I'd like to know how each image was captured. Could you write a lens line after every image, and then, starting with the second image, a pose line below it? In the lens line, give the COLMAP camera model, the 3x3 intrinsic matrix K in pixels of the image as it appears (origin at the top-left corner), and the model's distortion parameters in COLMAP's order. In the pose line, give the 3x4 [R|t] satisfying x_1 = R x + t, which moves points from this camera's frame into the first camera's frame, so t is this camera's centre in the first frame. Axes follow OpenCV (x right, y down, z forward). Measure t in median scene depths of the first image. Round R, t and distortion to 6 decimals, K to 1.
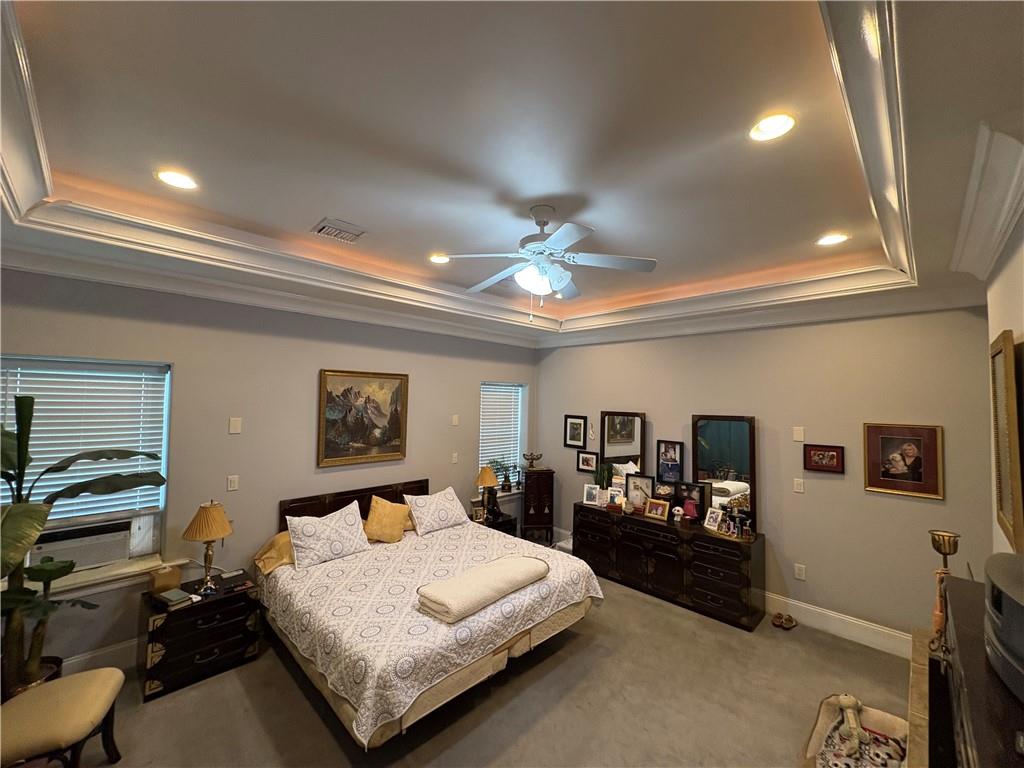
lens RADIAL K [[406.8, 0, 512.0], [0, 406.8, 384.0], [0, 0, 1]] dist [0.001497, 0.000522]
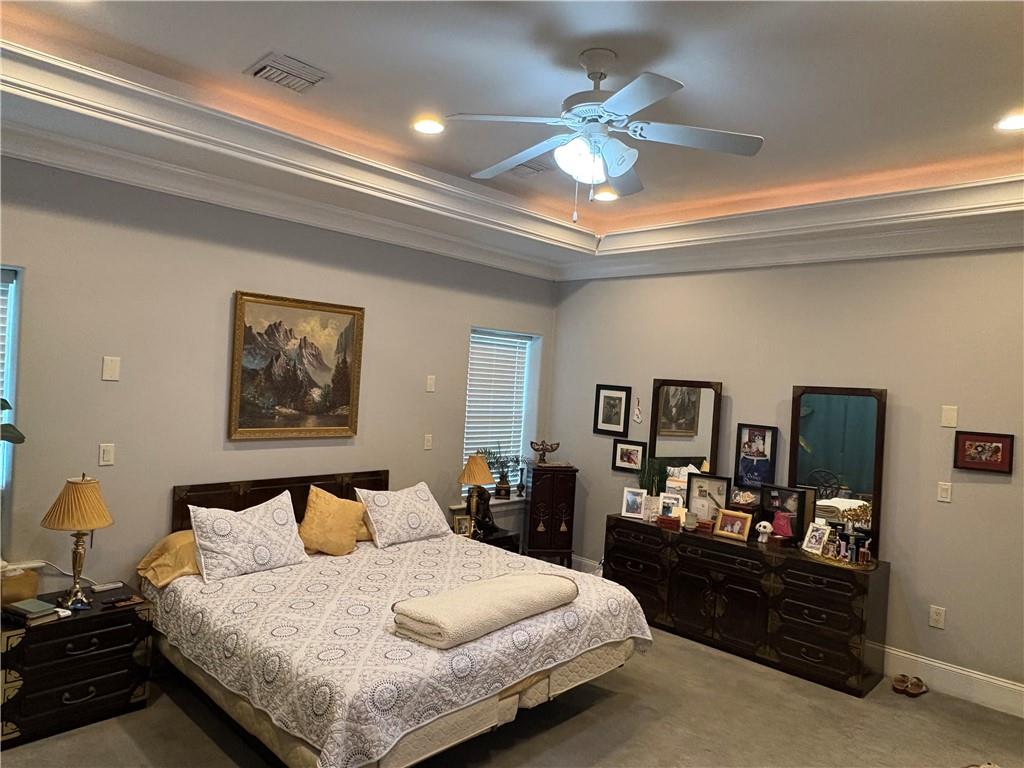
lens RADIAL K [[659.8, 0, 508.8], [0, 659.8, 381.7], [0, 0, 1]] dist [0.000466, 0.001355]
pose [[0.999074, 0.038006, 0.020160, -0.051313], [-0.038906, 0.998171, 0.046268, 0.045654], [-0.018364, -0.047010, 0.998726, -0.078434]]
